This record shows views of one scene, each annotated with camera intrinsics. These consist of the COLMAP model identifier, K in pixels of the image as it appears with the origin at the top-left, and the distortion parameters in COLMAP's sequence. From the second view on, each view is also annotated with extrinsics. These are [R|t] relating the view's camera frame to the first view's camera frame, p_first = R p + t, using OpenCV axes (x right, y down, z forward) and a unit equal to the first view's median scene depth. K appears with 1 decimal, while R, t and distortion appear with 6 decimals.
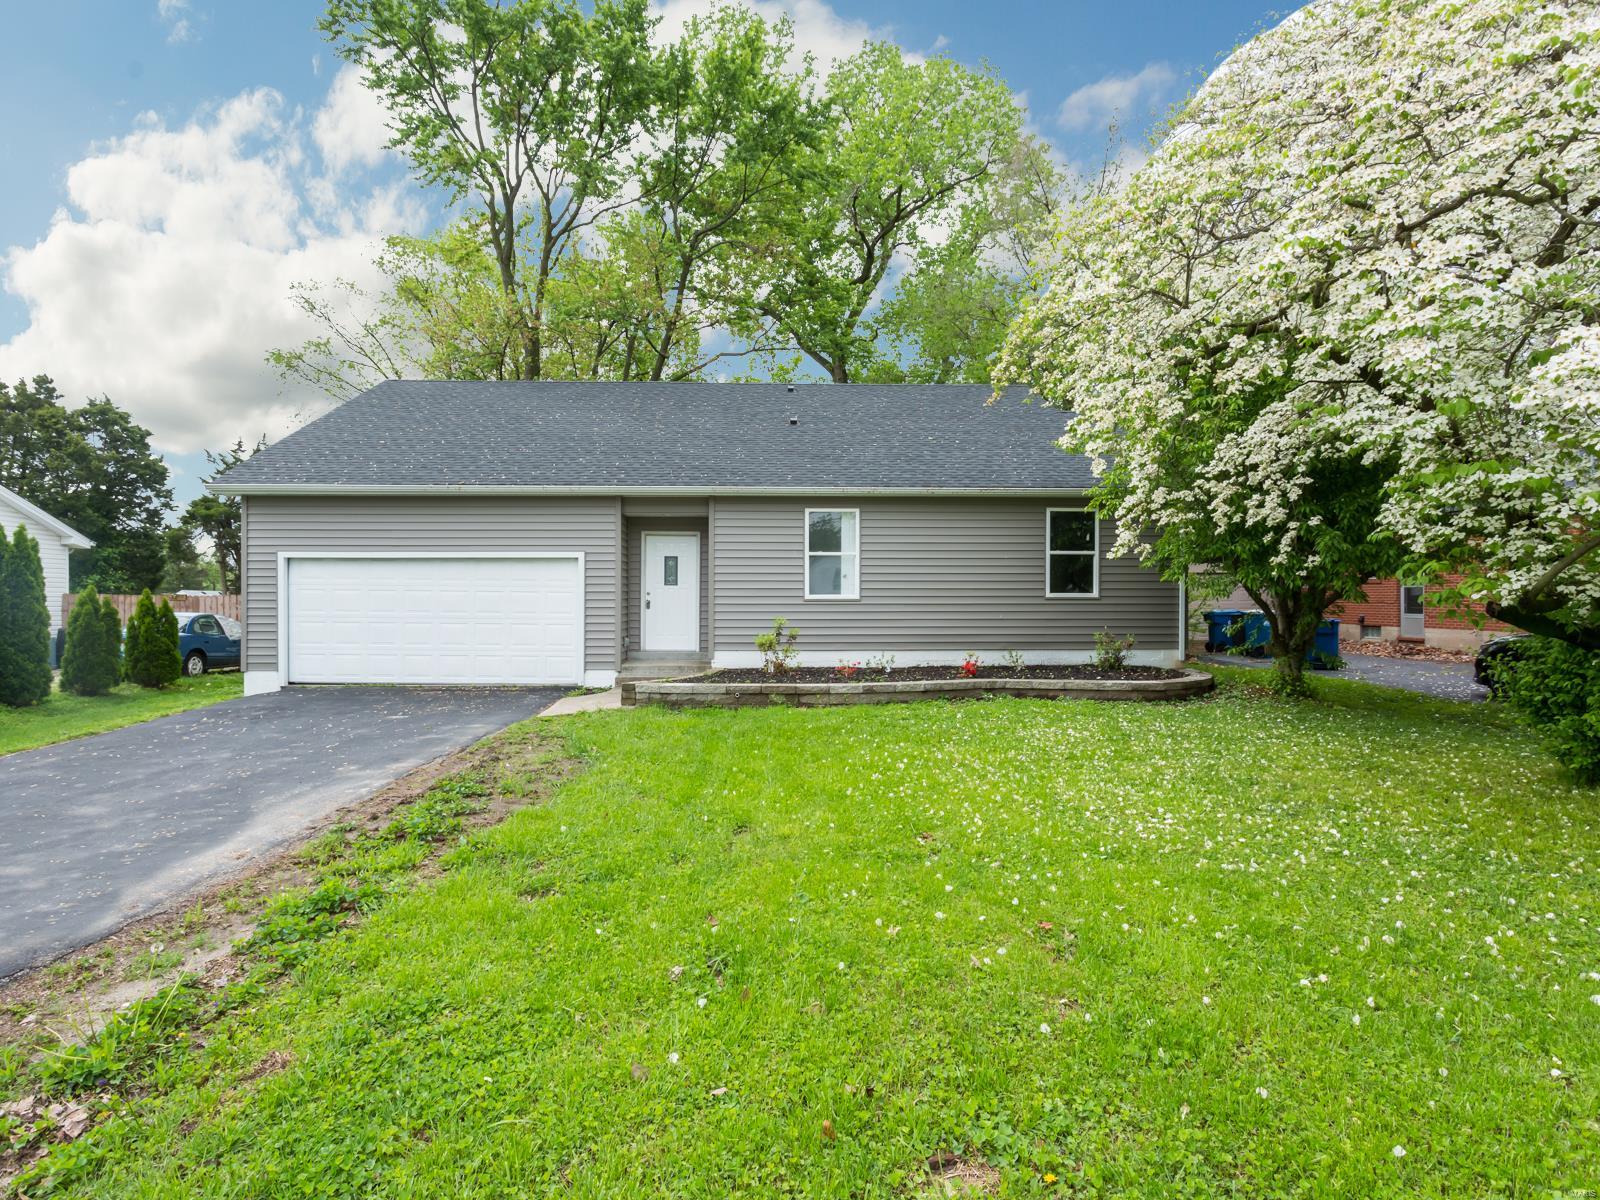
lens RADIAL K [[843.0, 0, 800.7], [0, 843.0, 596.0], [0, 0, 1]] dist [-0.013760, -0.000403]
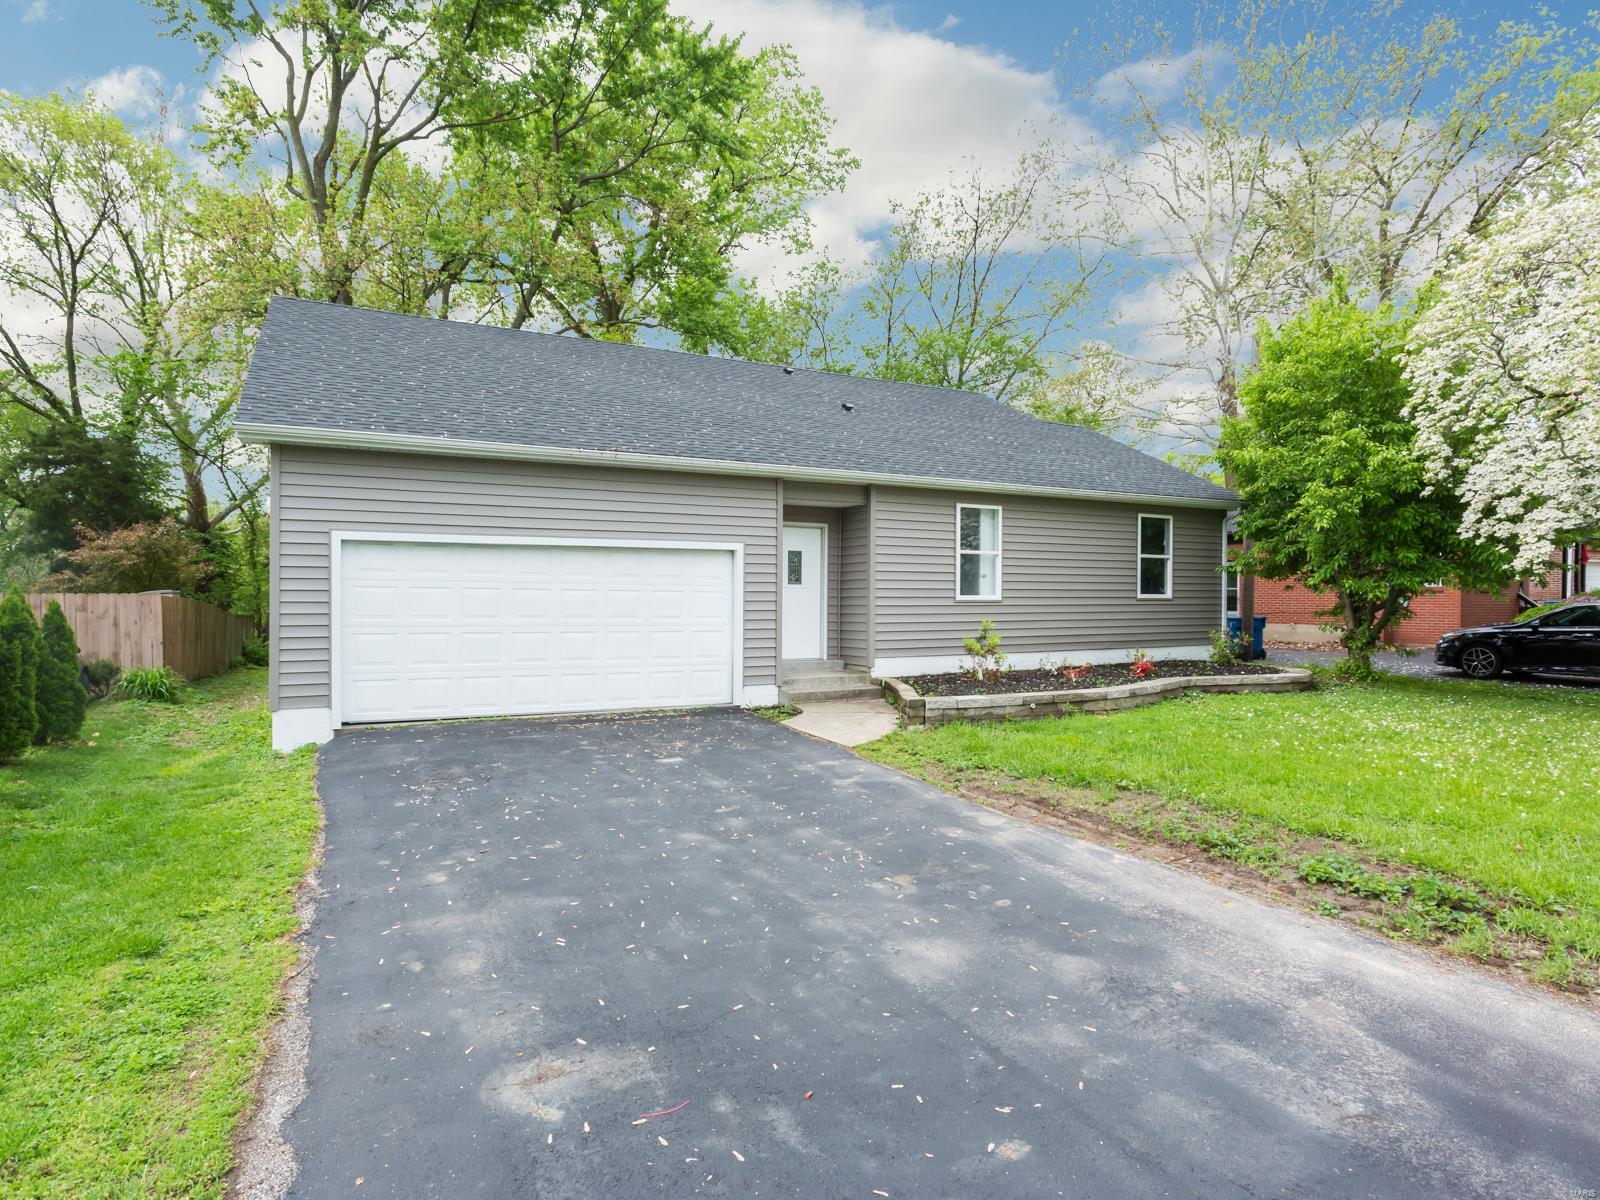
lens RADIAL K [[843.0, 0, 800.1], [0, 843.0, 604.6], [0, 0, 1]] dist [-0.013760, -0.000403]
pose [[0.908076, -0.003380, 0.418792, -0.545205], [-0.000641, 0.999955, 0.009462, -0.000096], [-0.418805, -0.008861, 0.908033, 0.223804]]
